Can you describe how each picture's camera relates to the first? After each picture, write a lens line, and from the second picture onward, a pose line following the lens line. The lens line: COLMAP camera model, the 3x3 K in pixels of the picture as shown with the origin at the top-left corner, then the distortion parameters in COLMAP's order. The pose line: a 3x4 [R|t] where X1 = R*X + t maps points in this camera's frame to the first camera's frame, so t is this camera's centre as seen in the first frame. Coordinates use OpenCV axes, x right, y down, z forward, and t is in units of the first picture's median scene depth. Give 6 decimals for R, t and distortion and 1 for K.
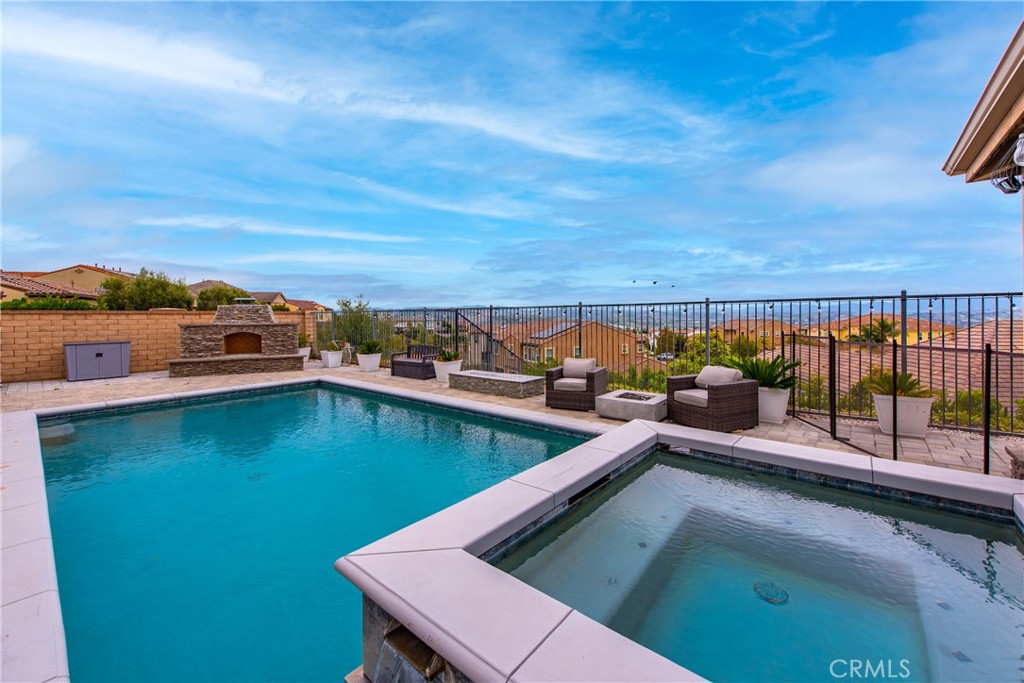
lens RADIAL K [[415.7, 0, 485.8], [0, 415.7, 310.0], [0, 0, 1]] dist [0.005851, -0.003282]
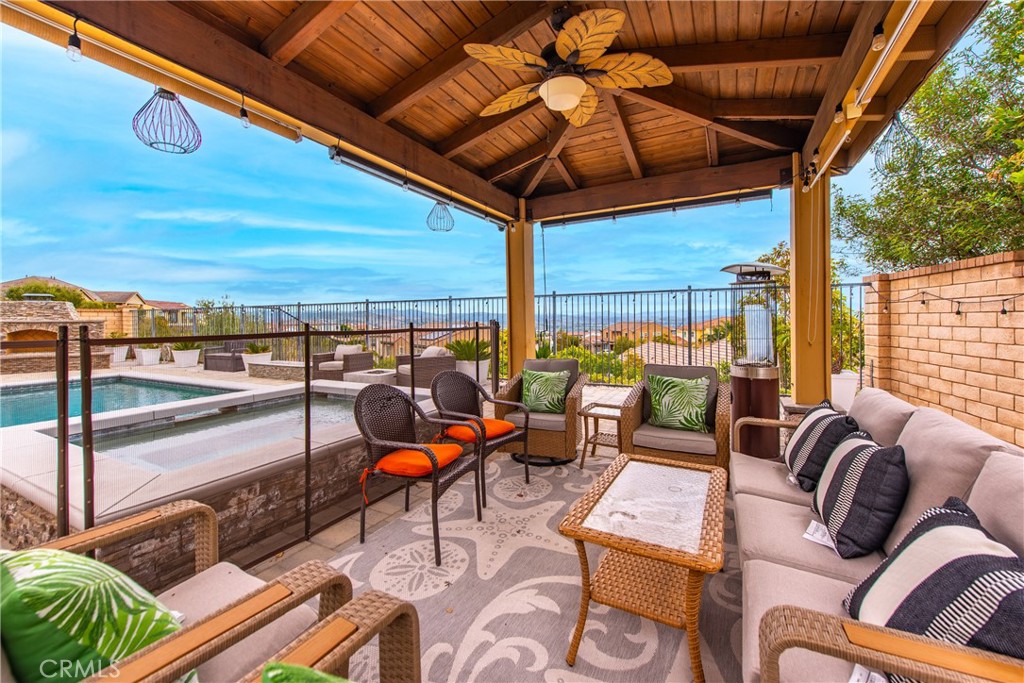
lens RADIAL K [[415.7, 0, 503.8], [0, 415.7, 320.4], [0, 0, 1]] dist [0.005851, -0.003282]
pose [[0.972010, -0.000583, 0.234940, 0.292602], [-0.001632, 0.999956, 0.009234, 0.025695], [-0.234935, -0.009359, 0.971966, -0.220517]]
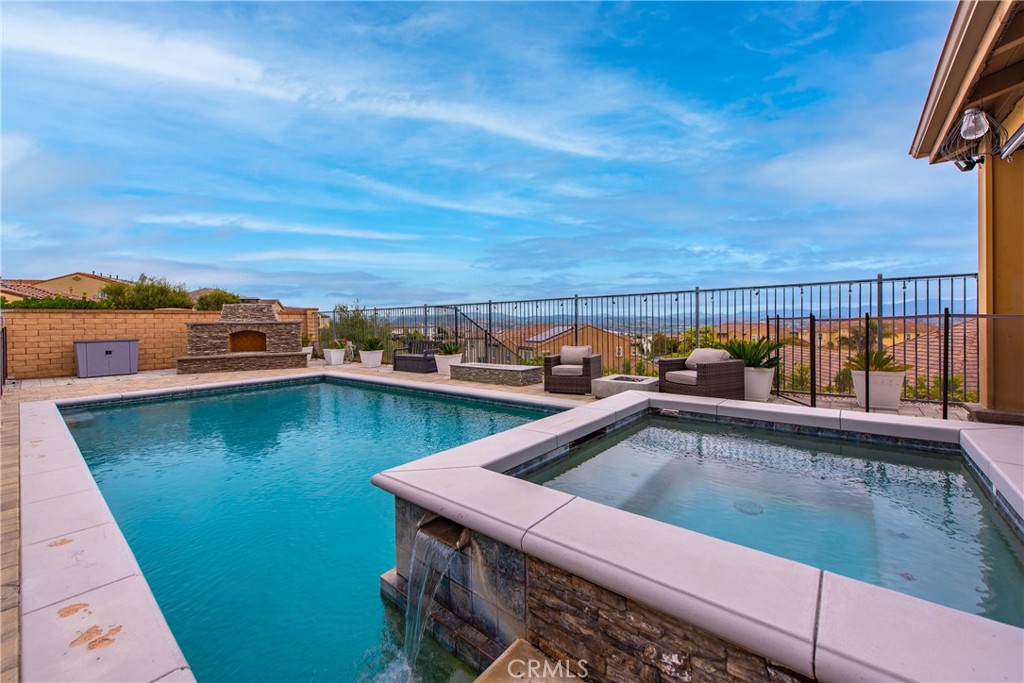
lens RADIAL K [[415.7, 0, 483.6], [0, 415.7, 323.5], [0, 0, 1]] dist [0.005851, -0.003282]
pose [[0.999941, -0.008171, 0.007225, -0.011633], [0.008095, 0.999912, 0.010525, 0.035978], [-0.007310, -0.010466, 0.999919, -0.035777]]
